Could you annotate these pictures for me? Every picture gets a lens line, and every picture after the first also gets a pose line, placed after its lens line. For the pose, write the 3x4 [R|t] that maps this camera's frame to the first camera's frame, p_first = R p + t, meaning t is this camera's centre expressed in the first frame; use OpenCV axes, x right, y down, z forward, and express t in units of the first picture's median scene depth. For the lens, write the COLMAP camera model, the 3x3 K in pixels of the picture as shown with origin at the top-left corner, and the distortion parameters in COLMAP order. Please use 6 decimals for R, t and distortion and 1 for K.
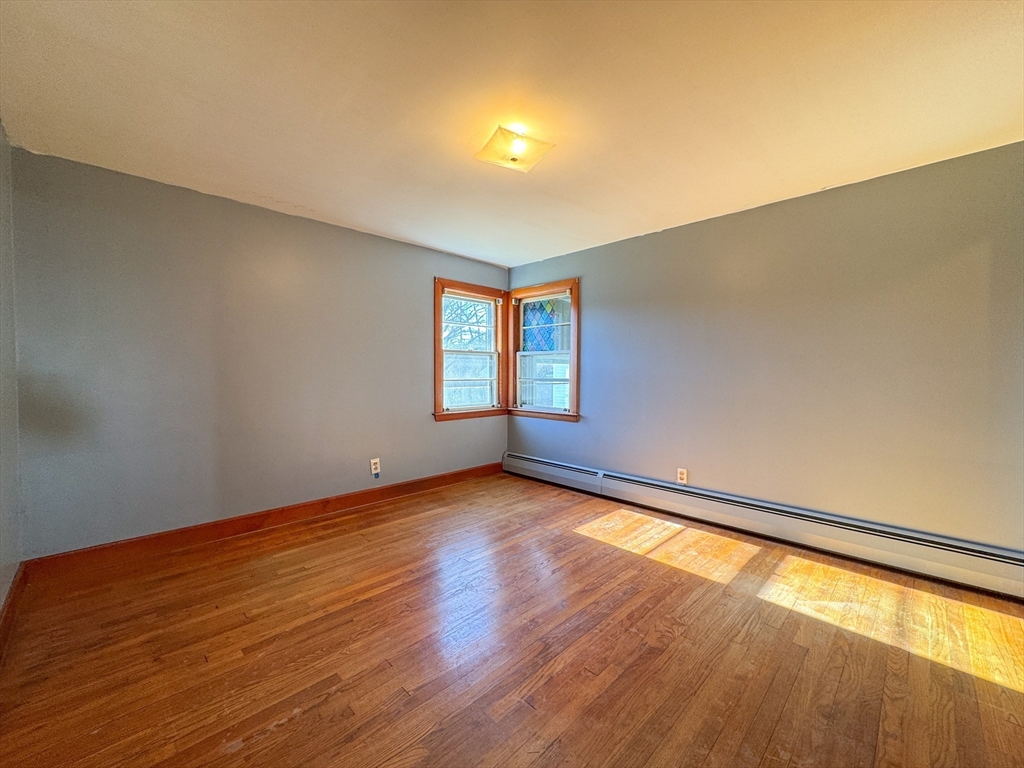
lens RADIAL K [[408.3, 0, 512.0], [0, 408.3, 384.0], [0, 0, 1]] dist [-0.000540, 0.000349]
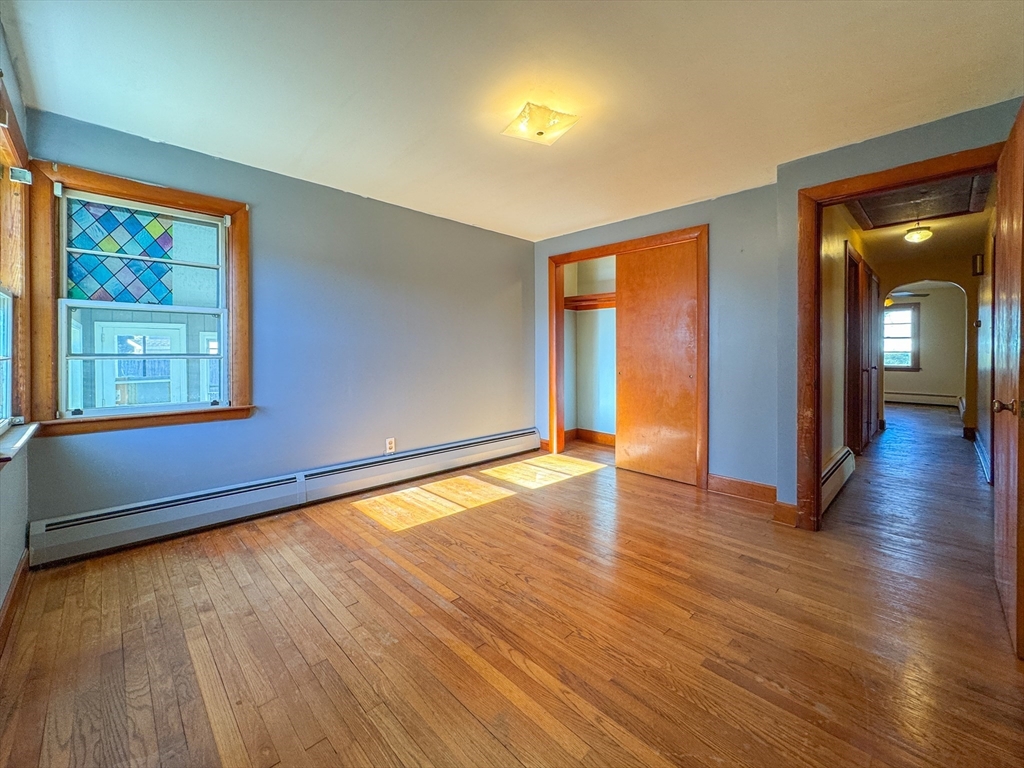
lens RADIAL K [[424.6, 0, 530.8], [0, 424.6, 353.3], [0, 0, 1]] dist [-0.001377, -0.000223]
pose [[-0.002980, -0.011084, 0.999934, -0.647230], [0.029093, 0.999514, 0.011166, -0.007888], [-0.999572, 0.029125, -0.002656, 0.641376]]
